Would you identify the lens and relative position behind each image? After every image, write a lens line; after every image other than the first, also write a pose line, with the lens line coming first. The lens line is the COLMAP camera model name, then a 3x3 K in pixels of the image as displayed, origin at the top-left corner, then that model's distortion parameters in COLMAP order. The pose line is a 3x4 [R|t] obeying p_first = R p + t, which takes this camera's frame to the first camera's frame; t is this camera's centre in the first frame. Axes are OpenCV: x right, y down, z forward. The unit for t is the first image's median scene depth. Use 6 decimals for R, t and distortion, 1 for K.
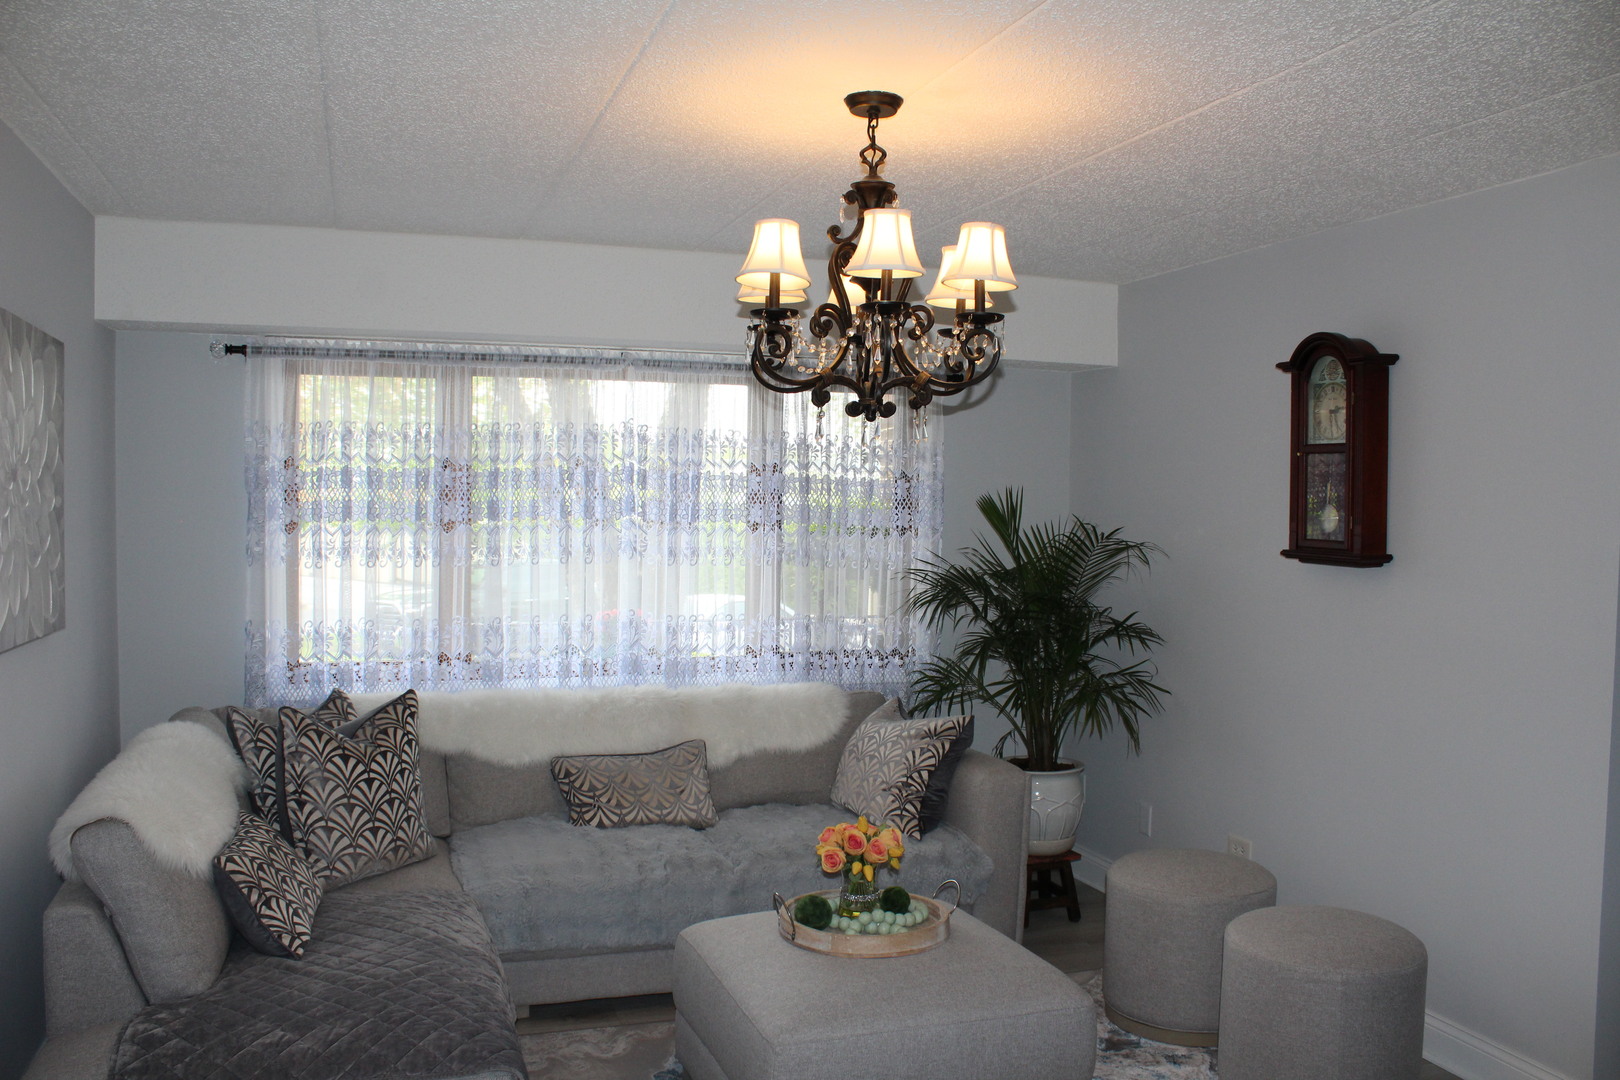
lens RADIAL K [[1333.6, 0, 803.0], [0, 1333.6, 546.2], [0, 0, 1]] dist [-0.170919, 0.148301]
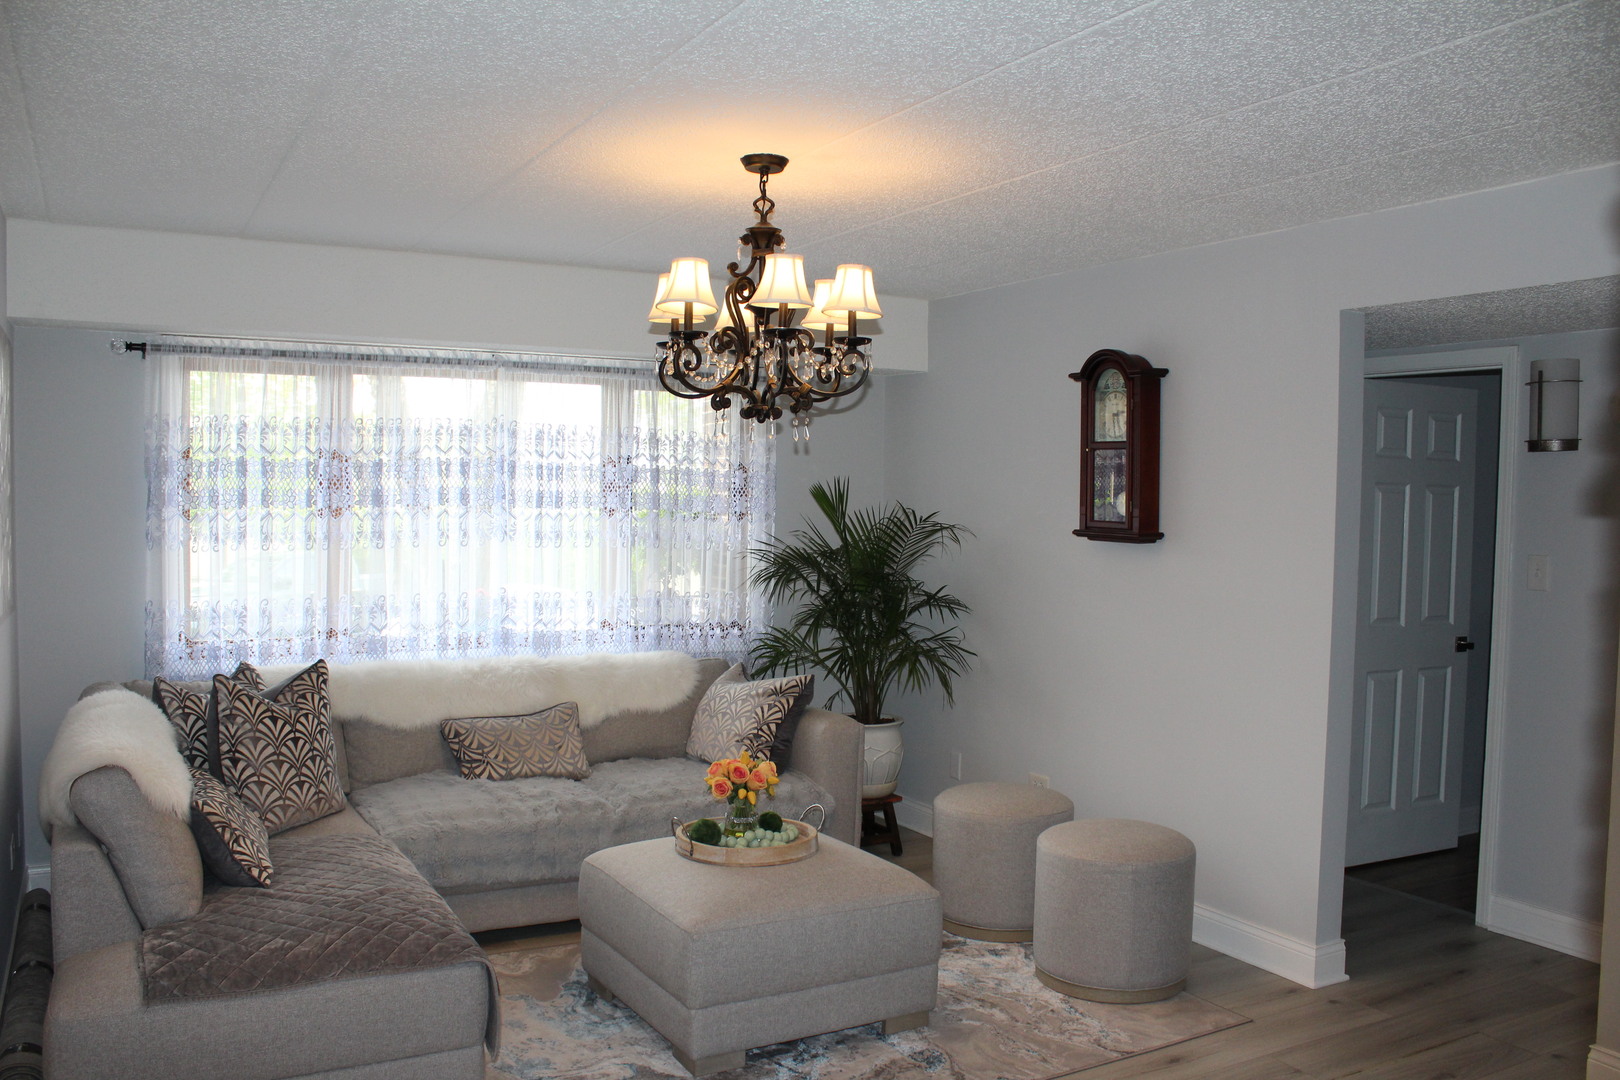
lens RADIAL K [[1333.6, 0, 808.8], [0, 1333.6, 540.7], [0, 0, 1]] dist [-0.170919, 0.148301]
pose [[0.984261, -0.005681, 0.176629, -0.091693], [0.005283, 0.999982, 0.002723, 0.008957], [-0.176641, -0.001747, 0.984274, -0.160824]]
